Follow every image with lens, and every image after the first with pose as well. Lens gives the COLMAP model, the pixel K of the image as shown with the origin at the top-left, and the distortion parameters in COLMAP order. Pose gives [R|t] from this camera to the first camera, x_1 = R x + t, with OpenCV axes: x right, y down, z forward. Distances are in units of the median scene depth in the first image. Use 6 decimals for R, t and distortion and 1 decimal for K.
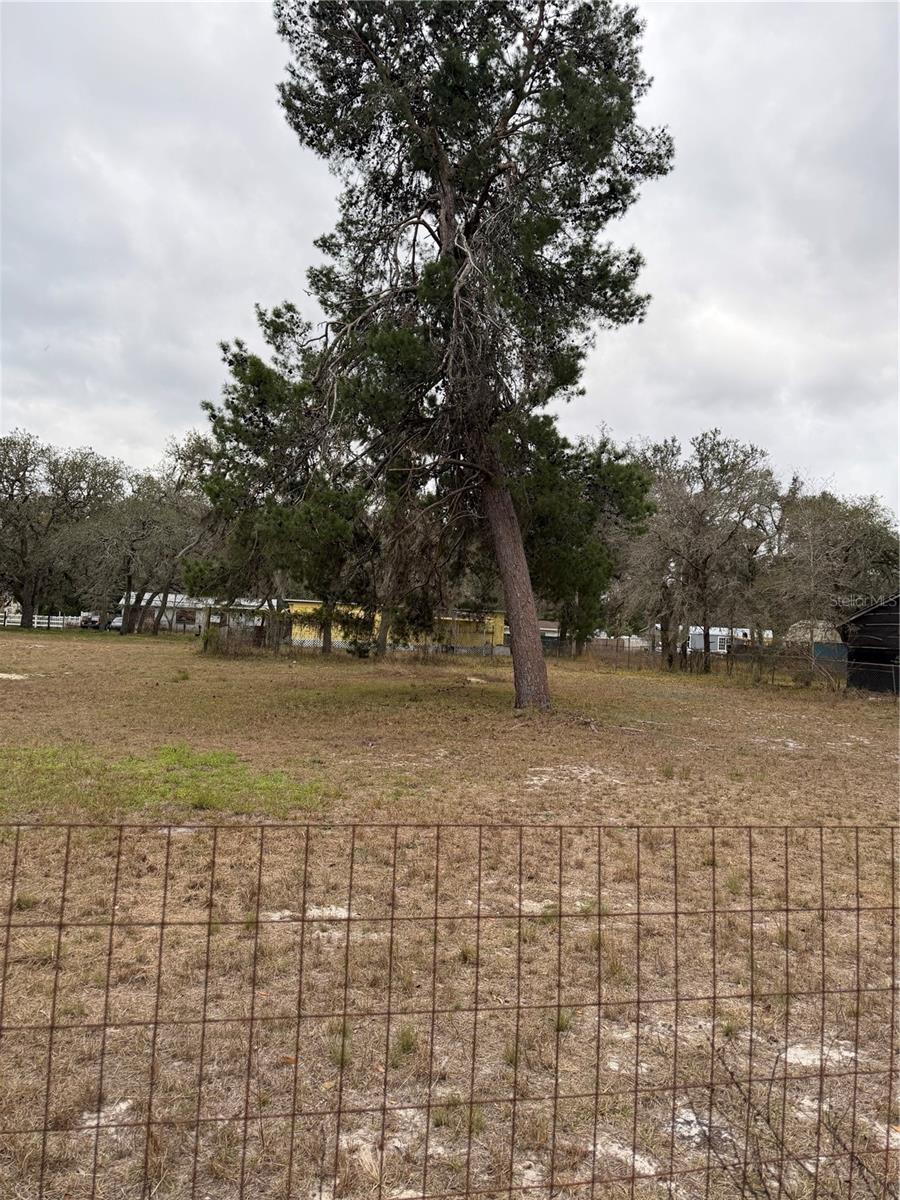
lens RADIAL K [[827.6, 0, 457.2], [0, 827.6, 603.1], [0, 0, 1]] dist [0.007148, 0.002236]
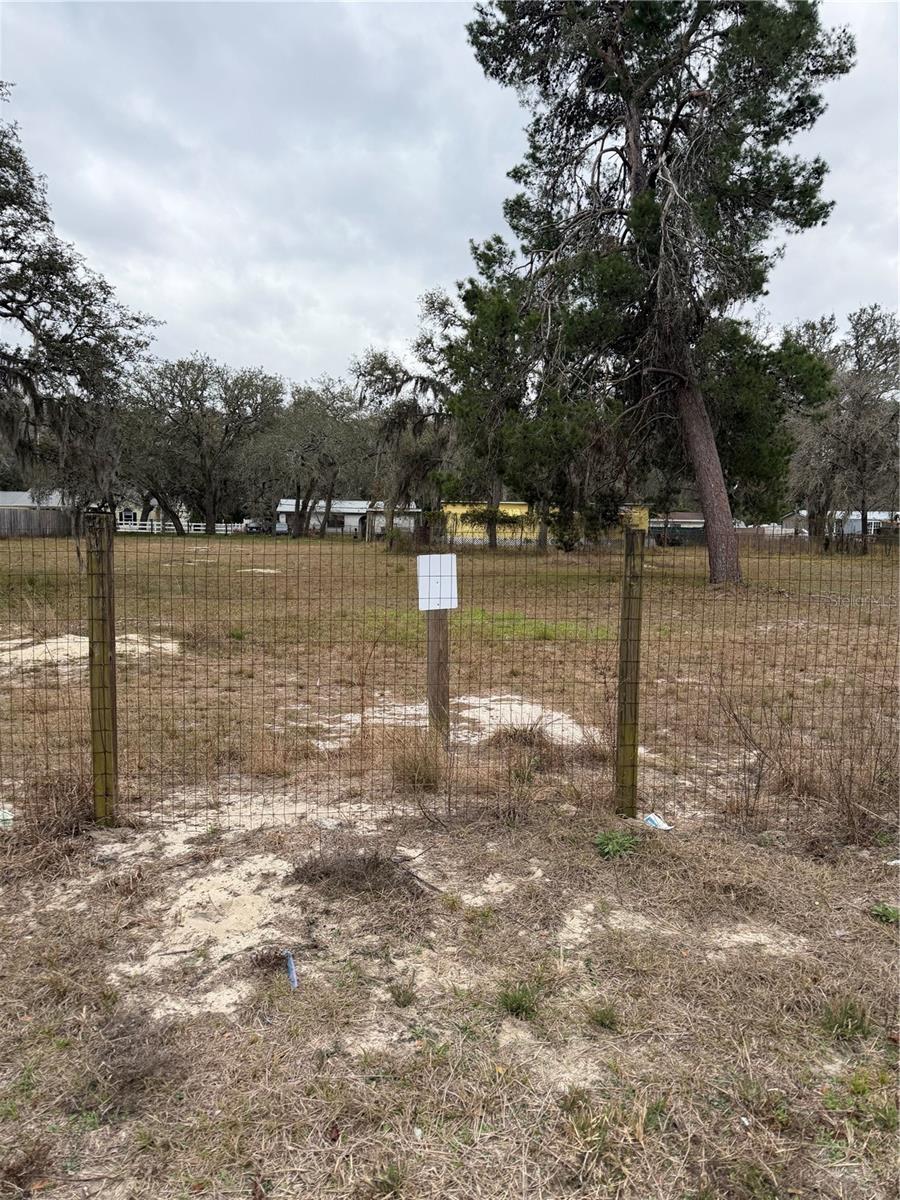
lens RADIAL K [[820.7, 0, 450.0], [0, 820.7, 600.0], [0, 0, 1]] dist [-0.000626, -0.006820]
pose [[0.986520, -0.021077, -0.162276, -0.080565], [0.040255, 0.992455, 0.115814, 0.003149], [0.158610, -0.120785, 0.979925, -0.156933]]
